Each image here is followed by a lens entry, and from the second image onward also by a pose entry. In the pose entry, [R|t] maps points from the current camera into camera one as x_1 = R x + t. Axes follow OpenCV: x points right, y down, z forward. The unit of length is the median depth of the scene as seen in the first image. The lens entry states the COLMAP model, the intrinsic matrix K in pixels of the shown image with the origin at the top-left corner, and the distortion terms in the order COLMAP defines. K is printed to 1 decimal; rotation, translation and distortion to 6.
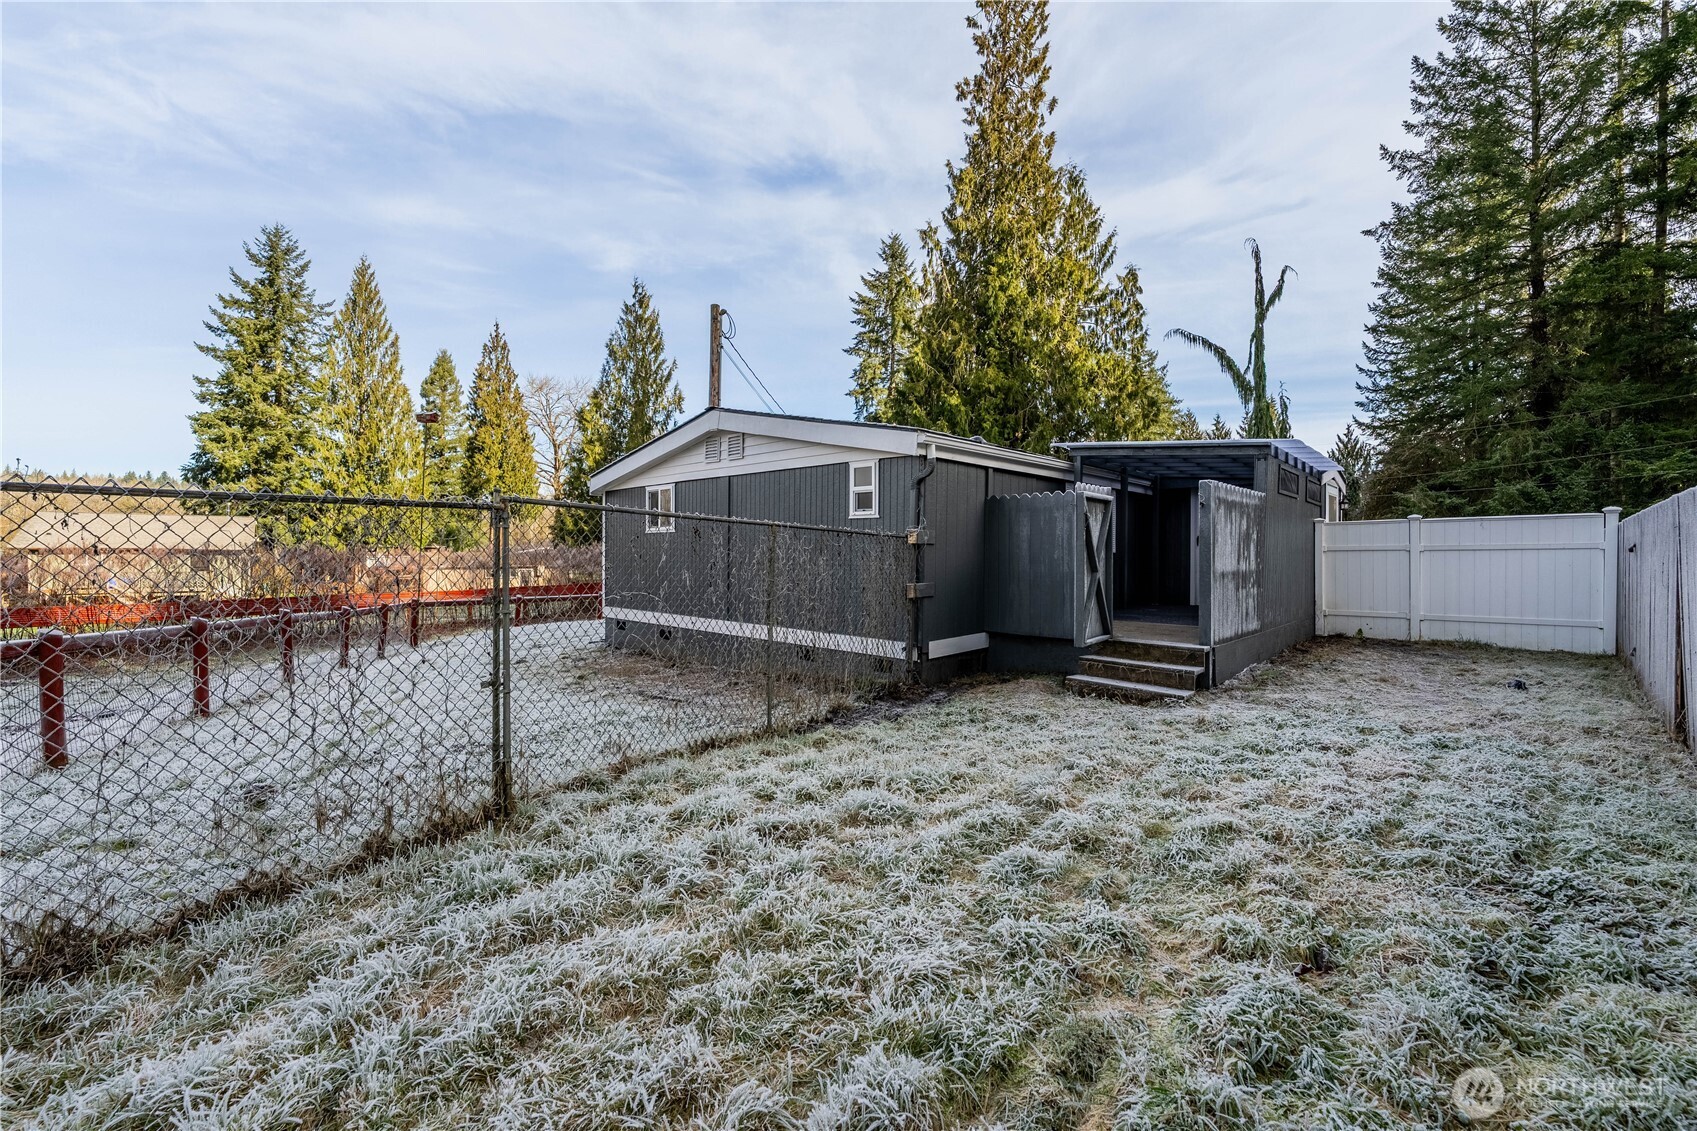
lens RADIAL K [[704.0, 0, 858.7], [0, 704.0, 559.4], [0, 0, 1]] dist [-0.004153, 0.000423]
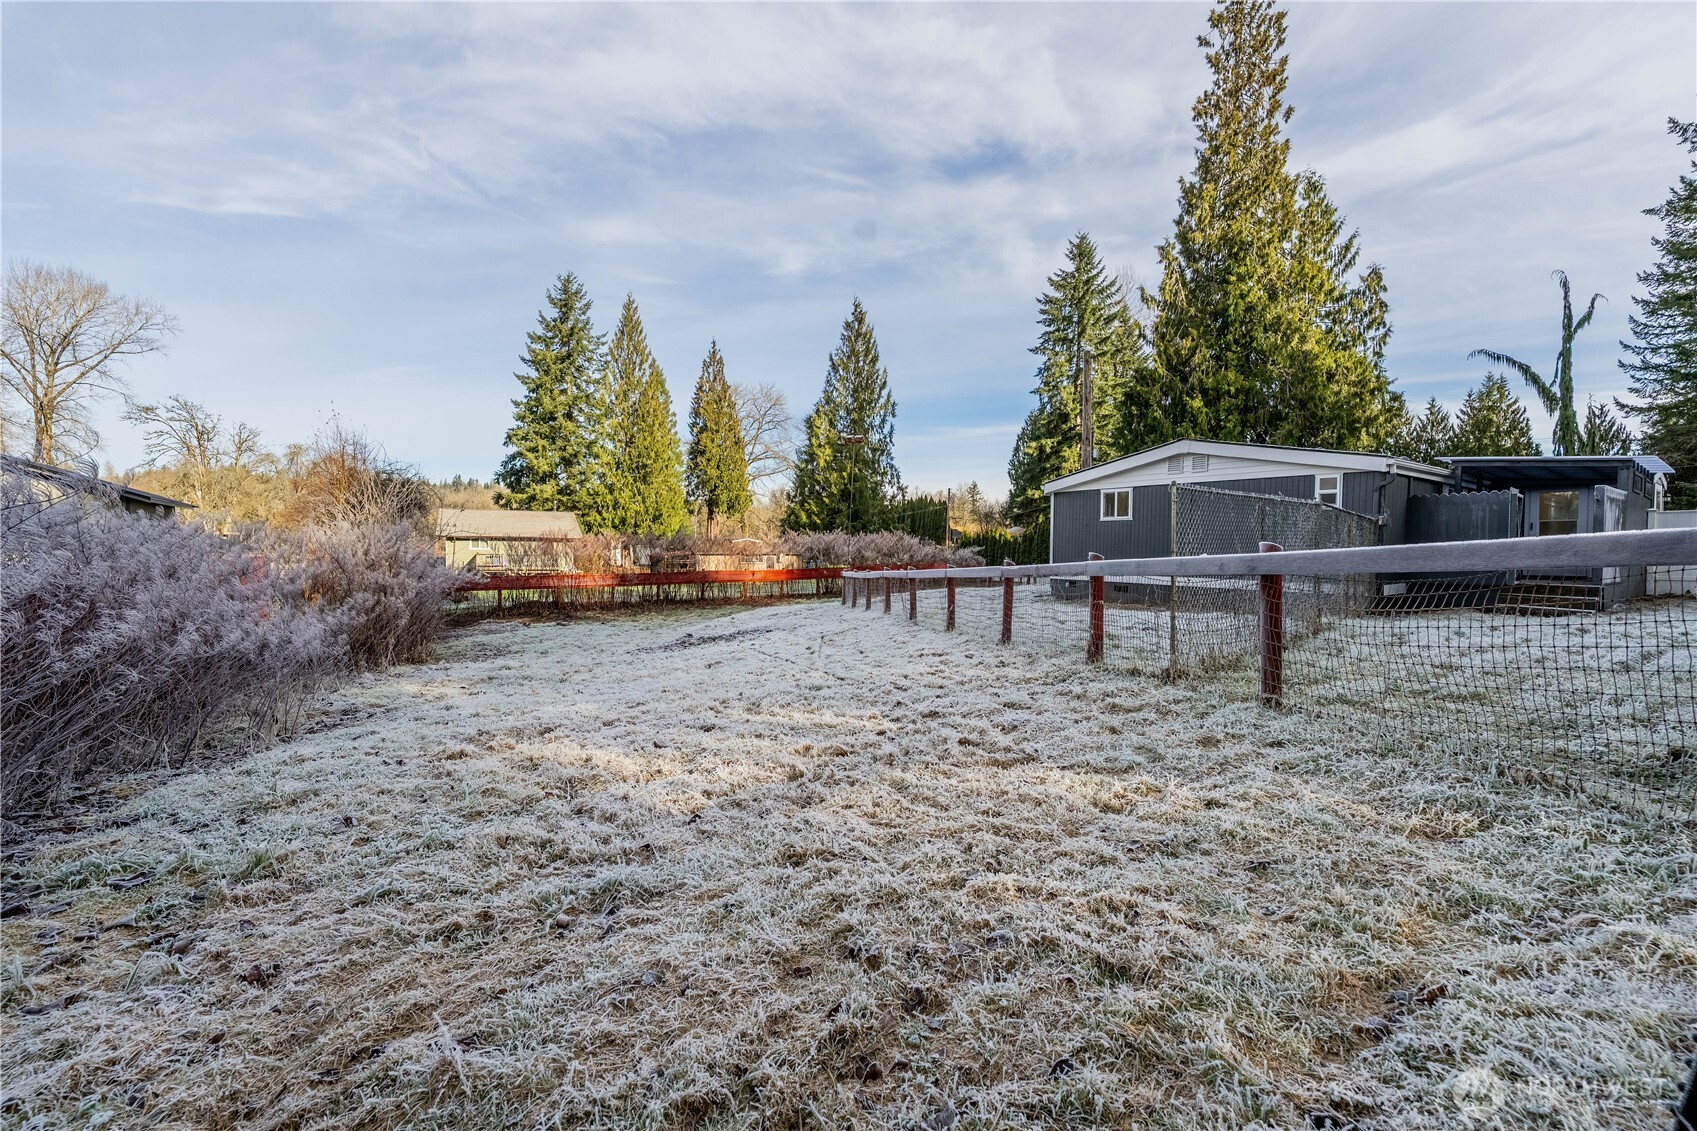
lens RADIAL K [[704.0, 0, 846.8], [0, 704.0, 564.3], [0, 0, 1]] dist [-0.004153, 0.000423]
pose [[0.979896, 0.010843, -0.199213, -0.154773], [-0.007597, 0.999826, 0.017050, 0.009782], [0.199363, -0.015193, 0.979808, -0.164674]]
